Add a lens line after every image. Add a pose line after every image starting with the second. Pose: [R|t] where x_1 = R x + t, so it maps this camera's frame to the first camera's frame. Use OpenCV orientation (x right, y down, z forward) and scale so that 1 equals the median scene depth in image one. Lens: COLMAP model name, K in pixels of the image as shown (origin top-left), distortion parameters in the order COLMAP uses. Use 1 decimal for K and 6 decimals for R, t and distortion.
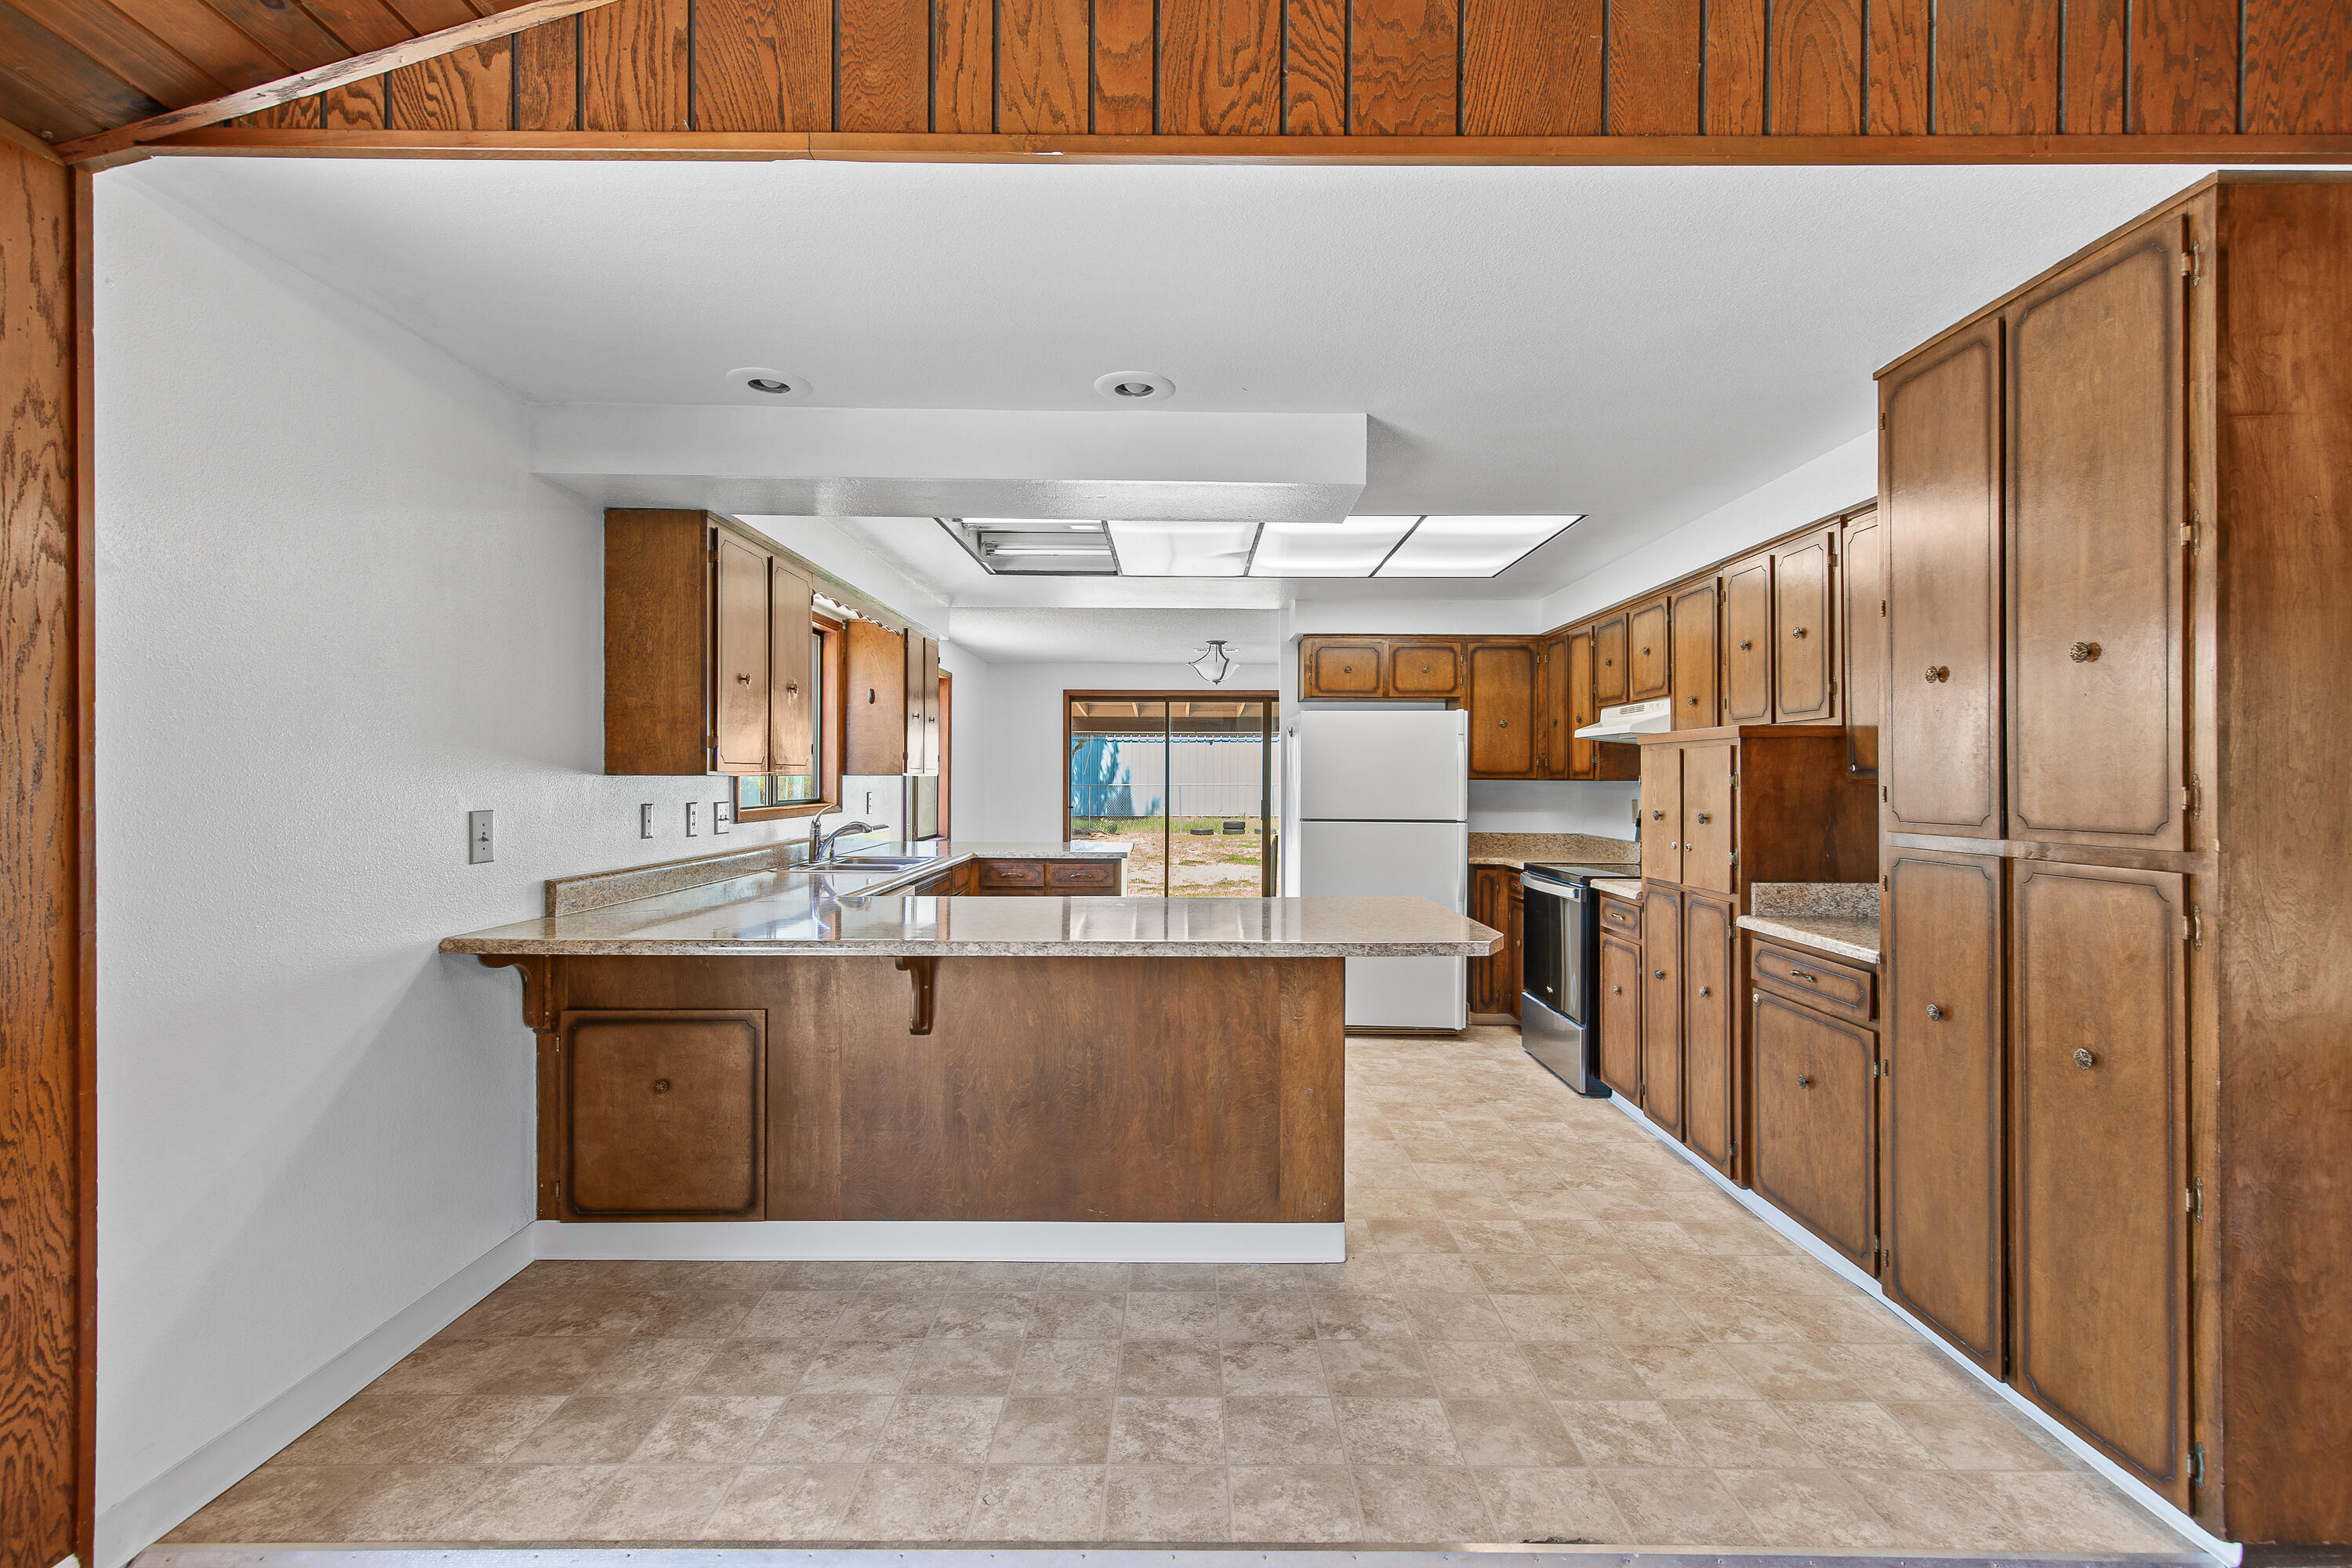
lens RADIAL K [[1120.3, 0, 1219.6], [0, 1120.3, 774.5], [0, 0, 1]] dist [0.002319, 0.000504]
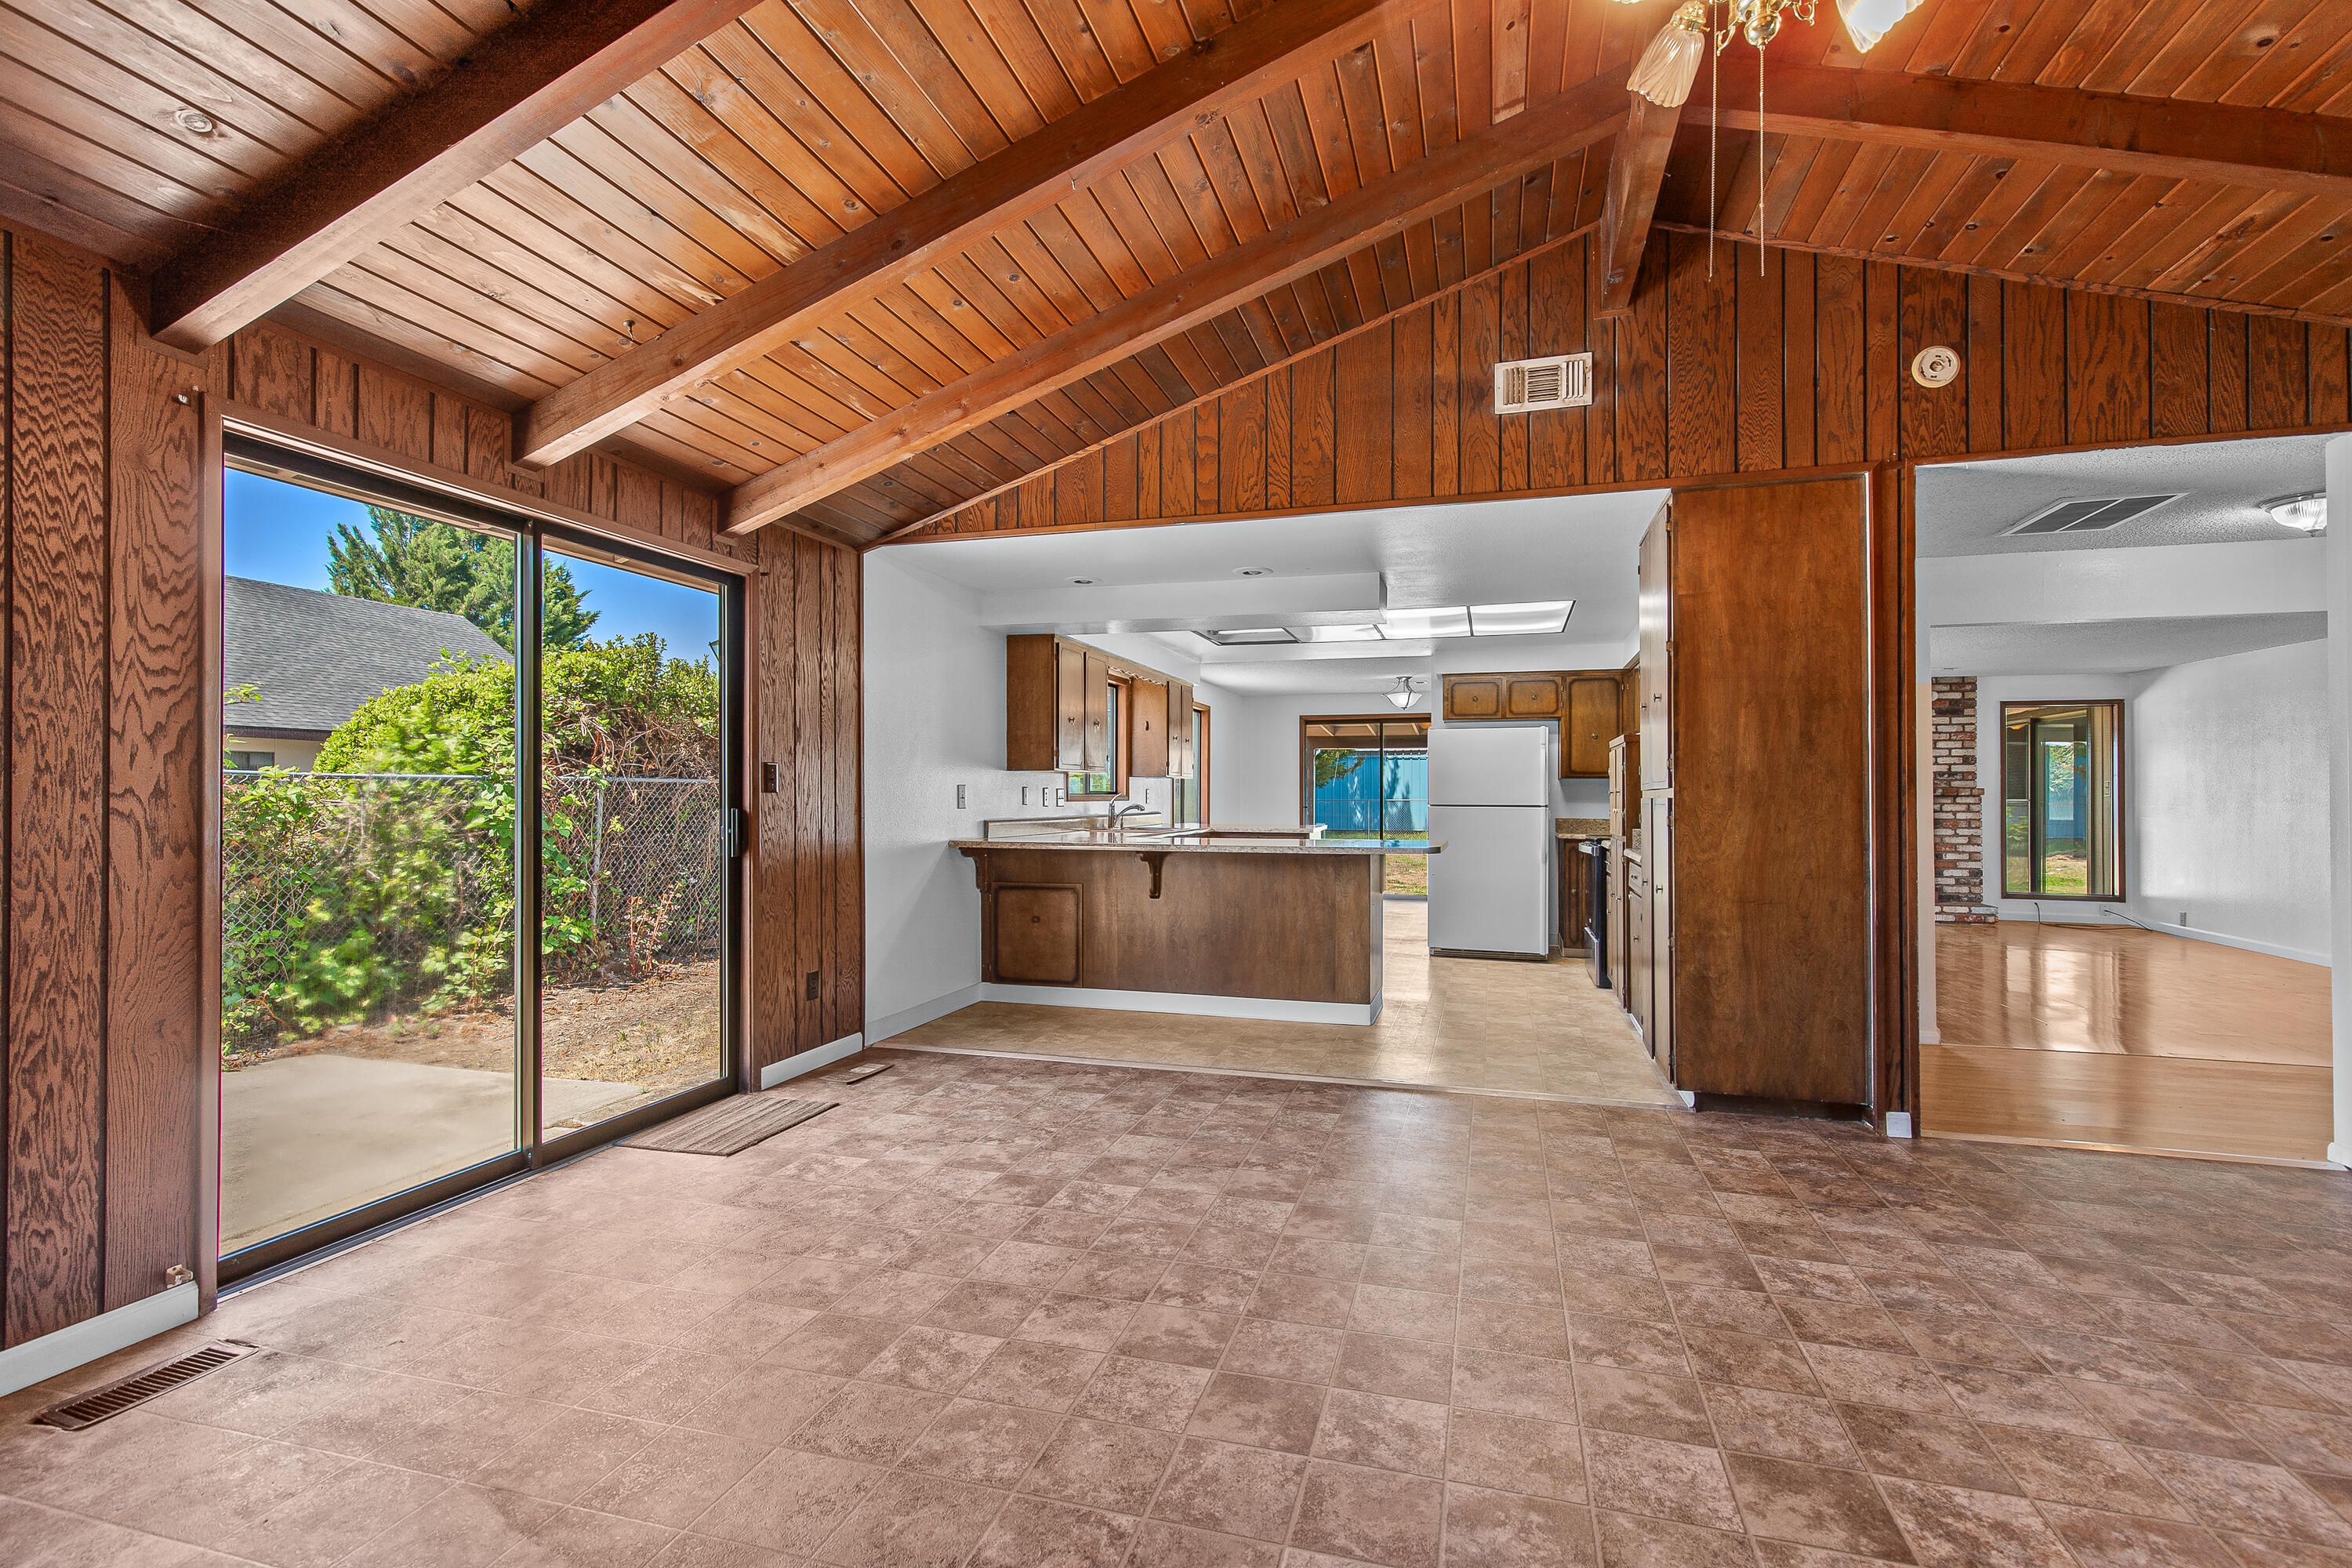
lens RADIAL K [[1079.9, 0, 1169.6], [0, 1079.9, 777.8], [0, 0, 1]] dist [0.003084, 0.000259]
pose [[0.952703, -0.006736, -0.303829, 0.300669], [0.002568, 0.999897, -0.014115, 0.040557], [0.303892, 0.012667, 0.952622, -0.720801]]
